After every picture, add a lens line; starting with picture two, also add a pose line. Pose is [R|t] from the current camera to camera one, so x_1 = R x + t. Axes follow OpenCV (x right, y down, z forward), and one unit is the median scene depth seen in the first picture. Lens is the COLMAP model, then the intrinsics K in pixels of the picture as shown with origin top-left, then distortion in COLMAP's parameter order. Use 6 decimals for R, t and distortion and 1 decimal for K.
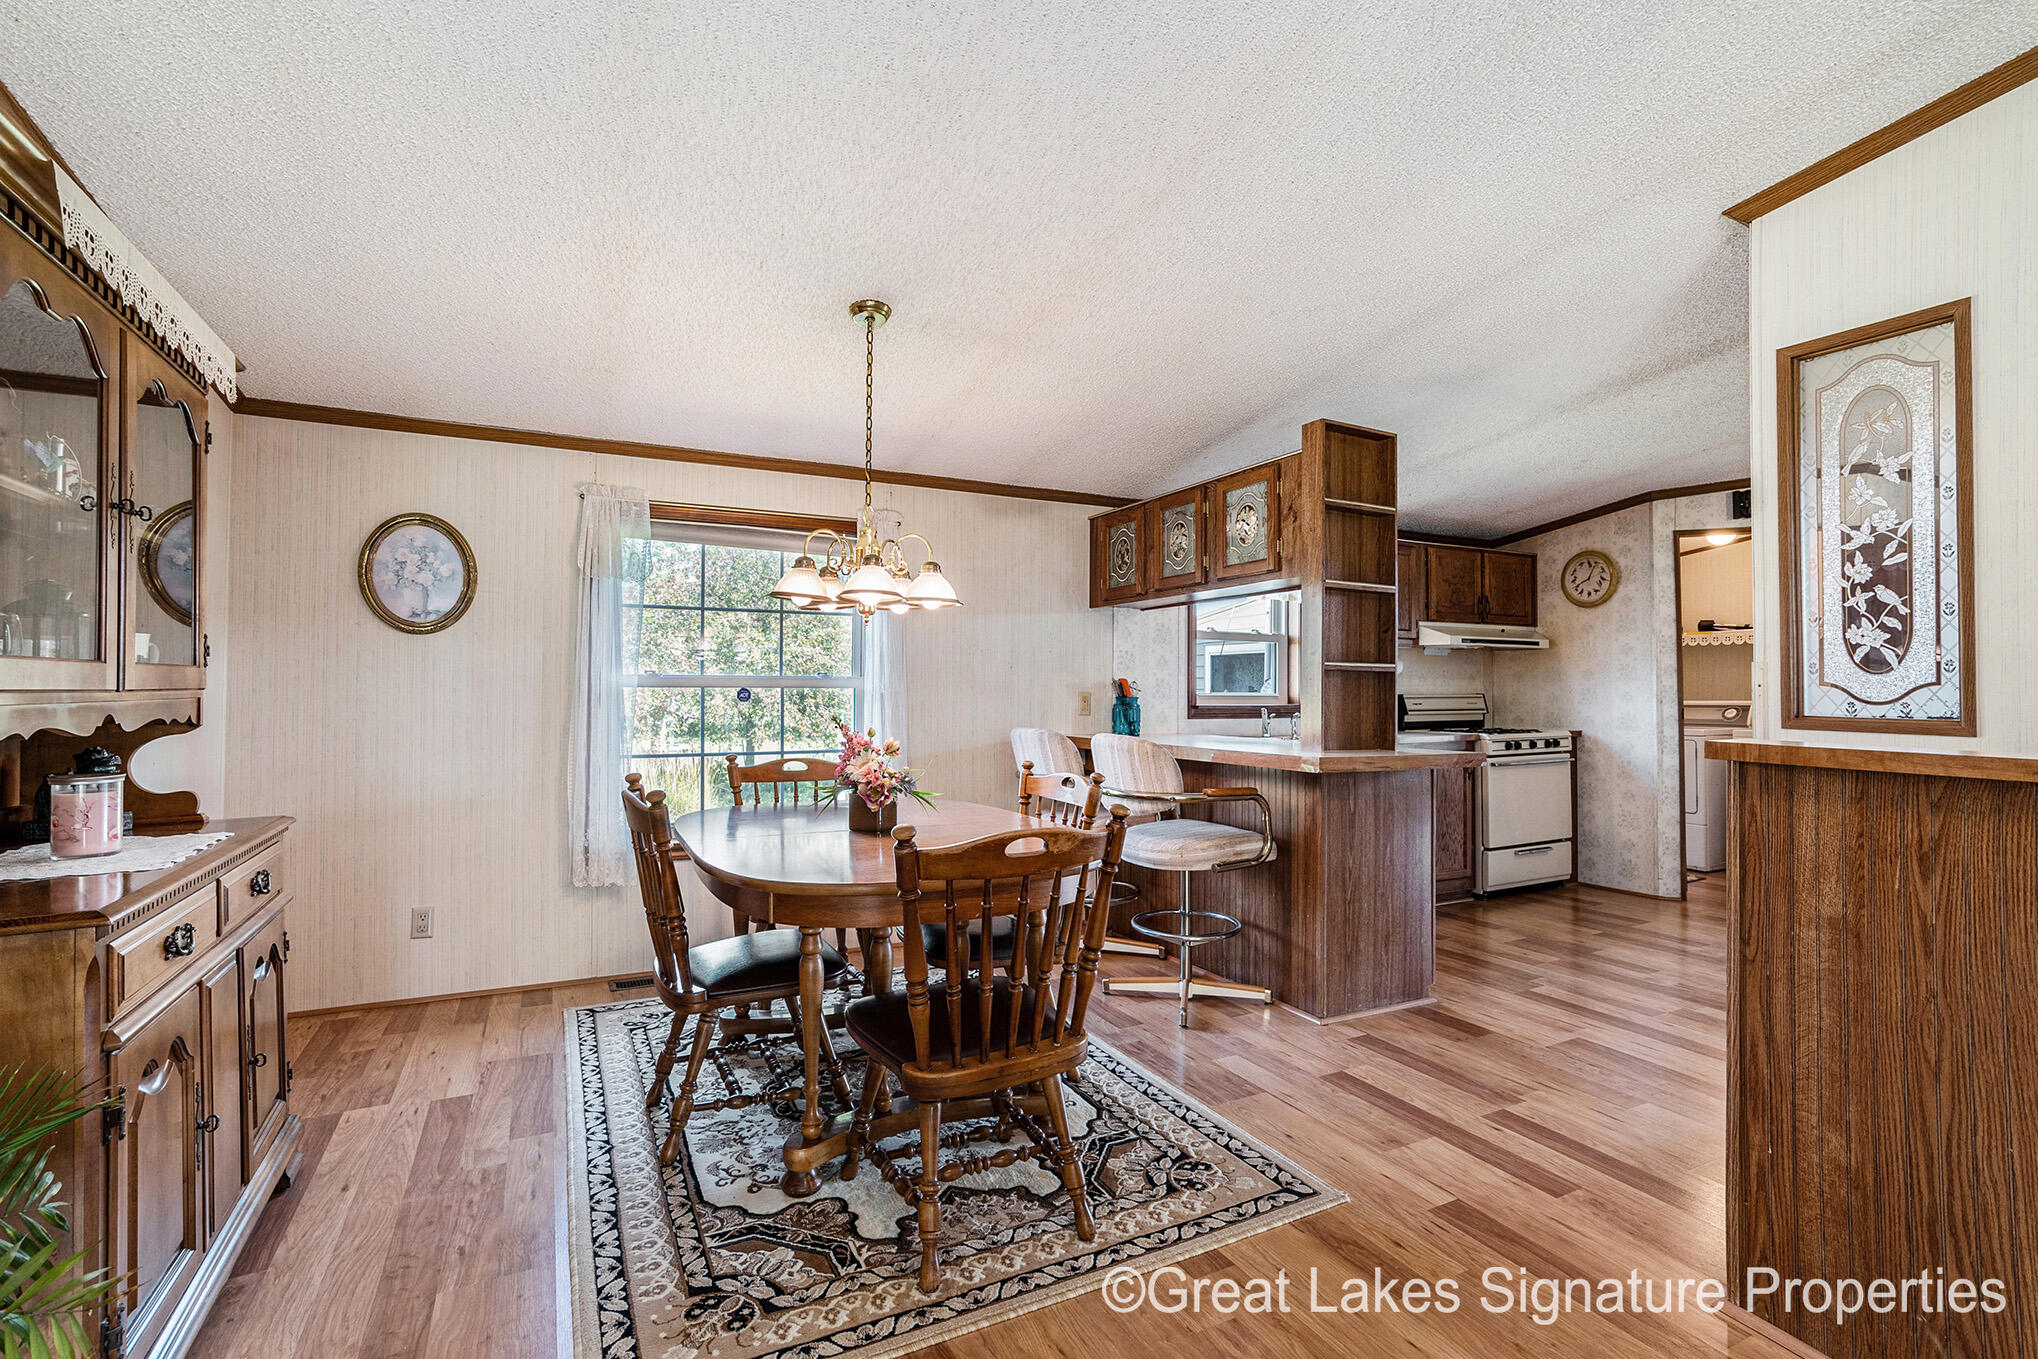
lens RADIAL K [[935.2, 0, 1029.9], [0, 935.2, 657.9], [0, 0, 1]] dist [-0.017178, 0.002358]
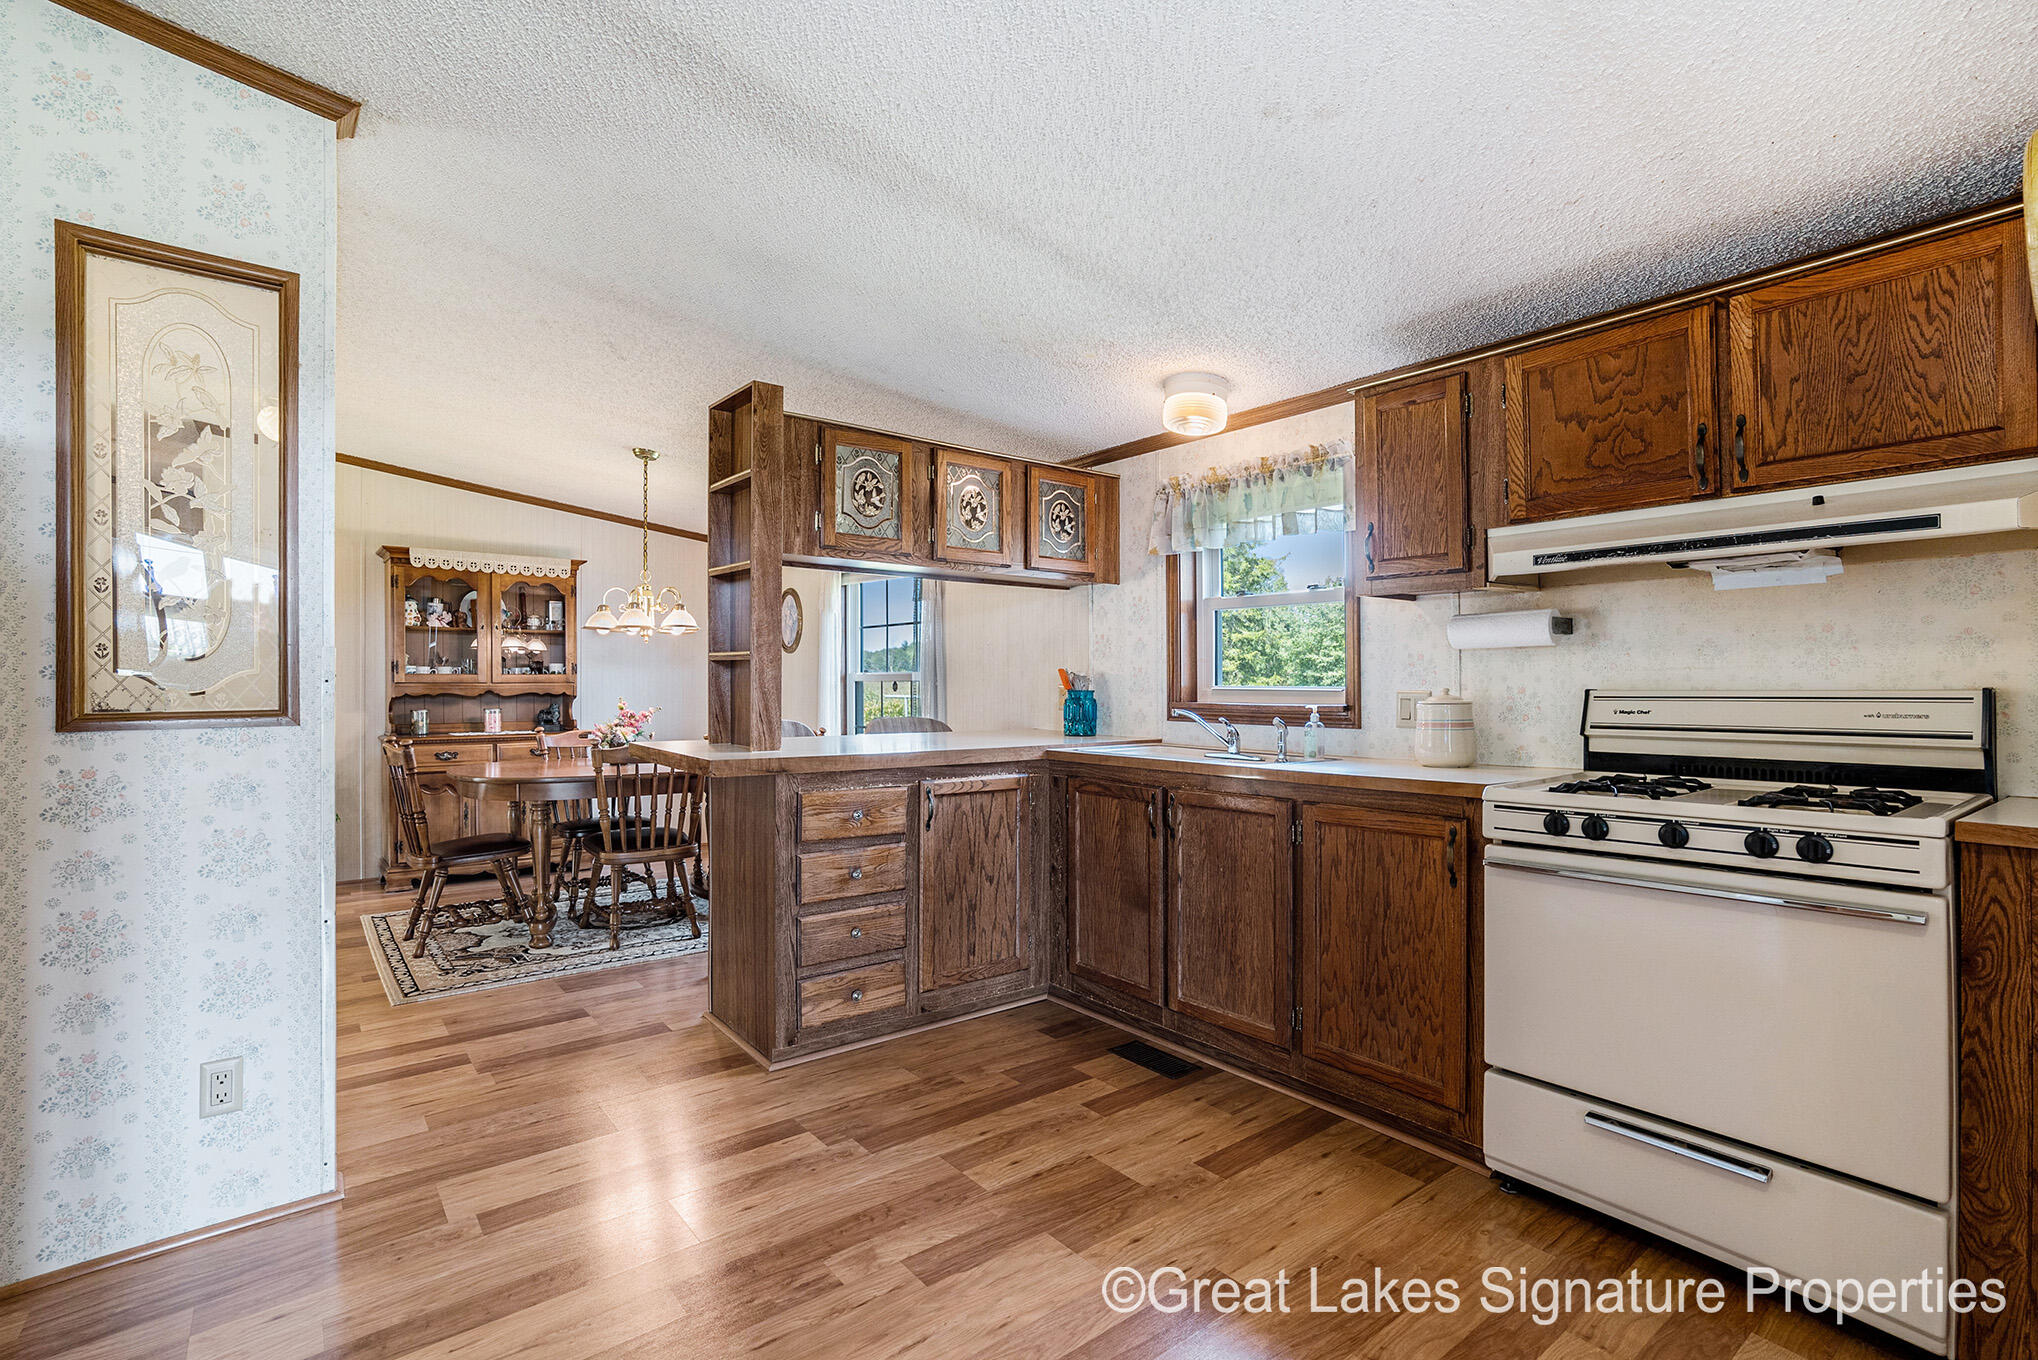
lens RADIAL K [[968.9, 0, 1028.8], [0, 968.9, 669.1], [0, 0, 1]] dist [-0.001037, 0.004307]
pose [[0.170396, -0.004934, -0.985363, 1.167785], [0.045990, 0.998938, 0.002951, 0.021392], [0.984302, -0.045820, 0.170442, 0.968575]]
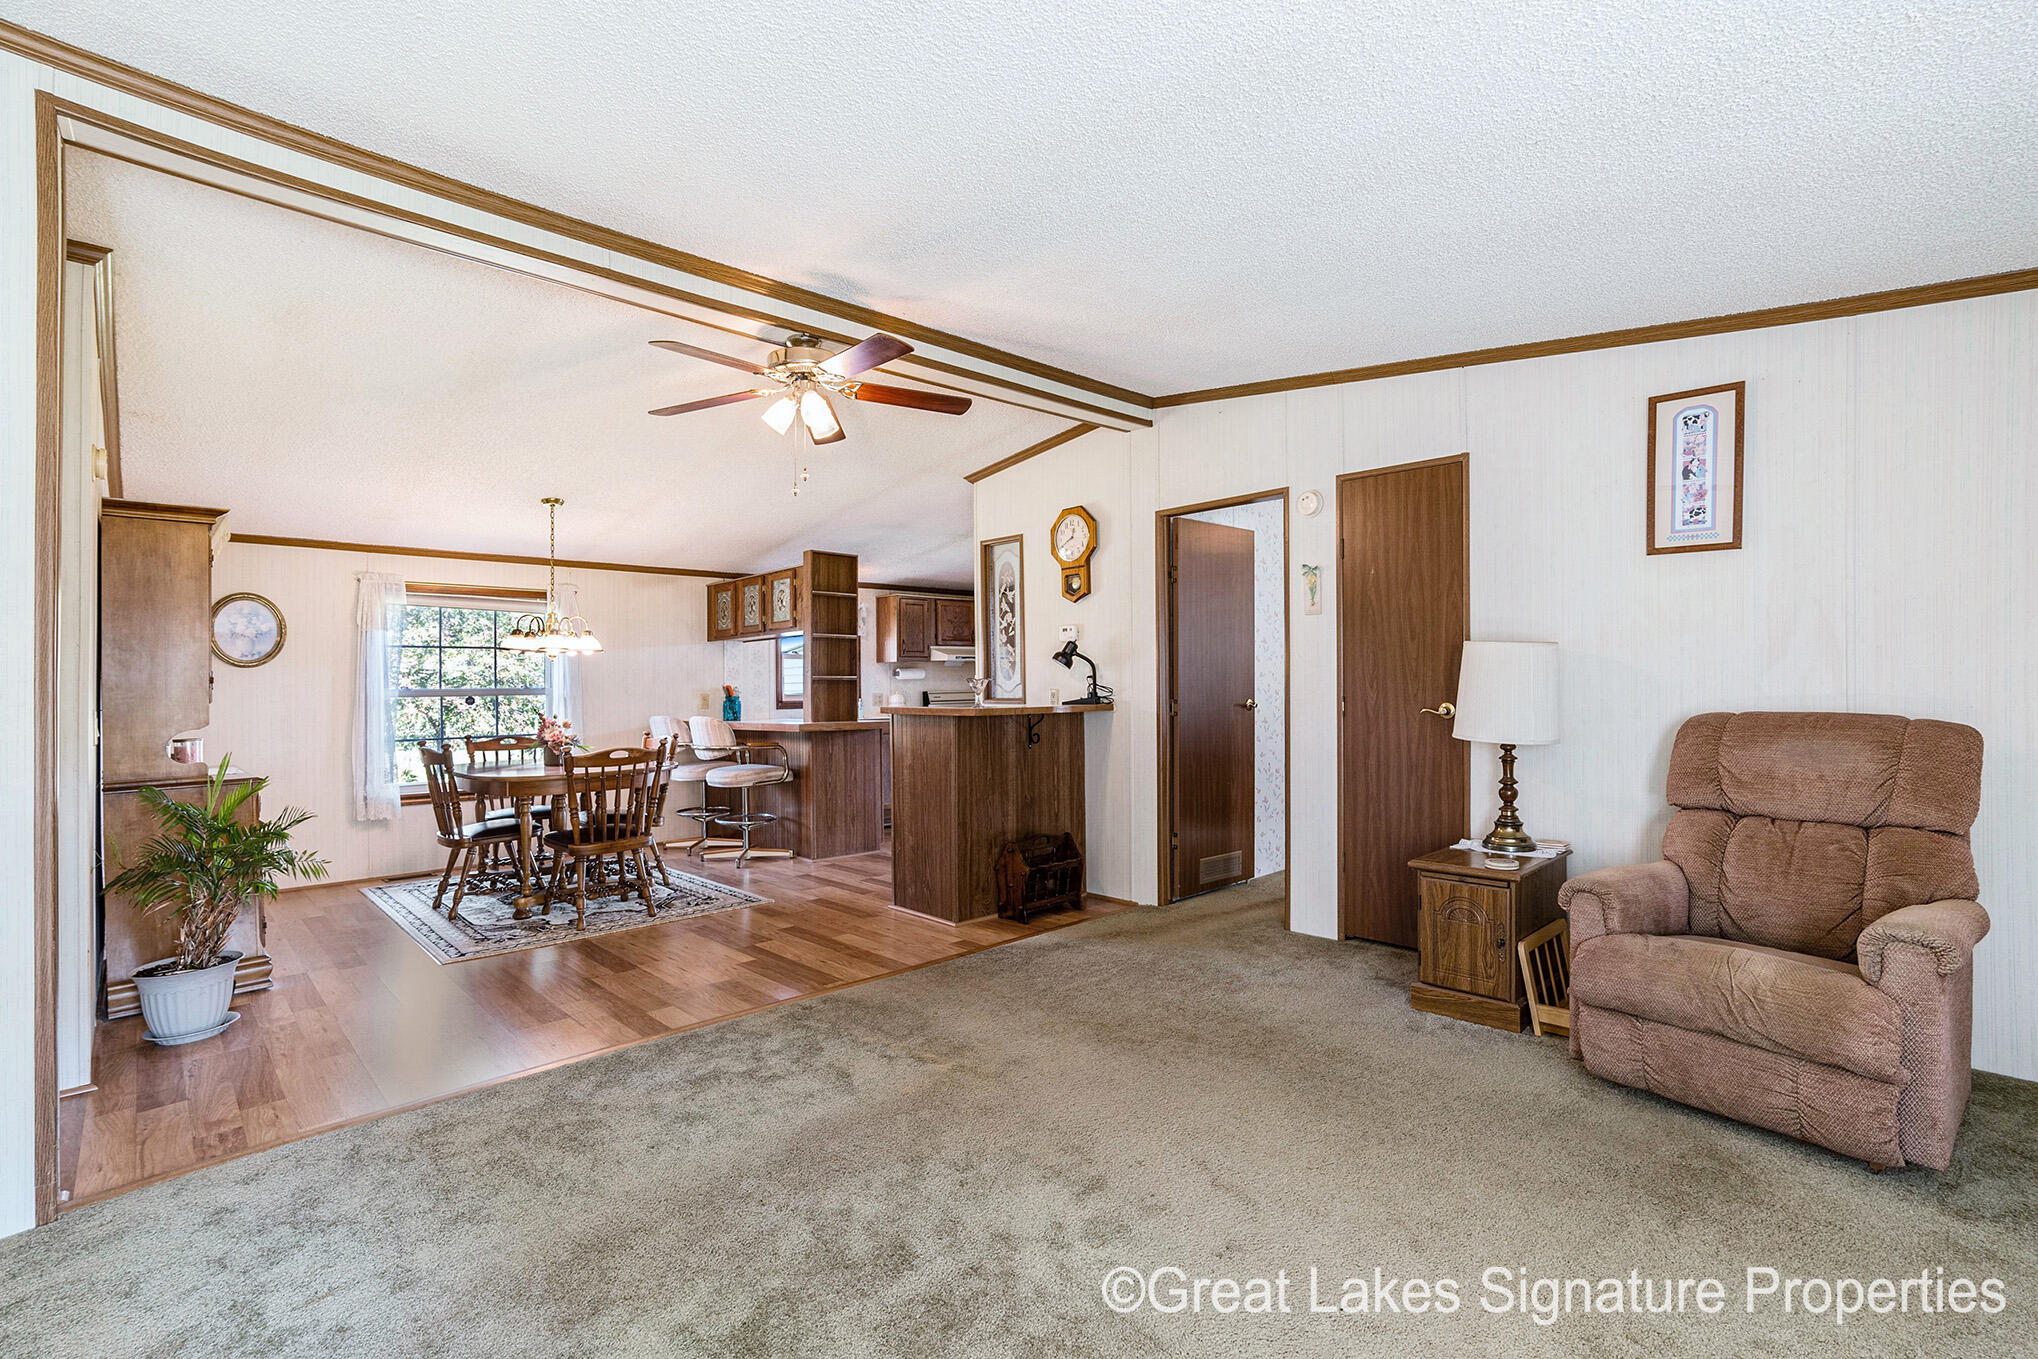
lens RADIAL K [[935.2, 0, 1038.4], [0, 935.2, 660.0], [0, 0, 1]] dist [-0.017178, 0.002358]
pose [[0.955128, -0.011581, 0.295968, 0.159185], [0.010920, 0.999933, 0.003889, -0.026413], [-0.295993, -0.000482, 0.955190, -0.840102]]
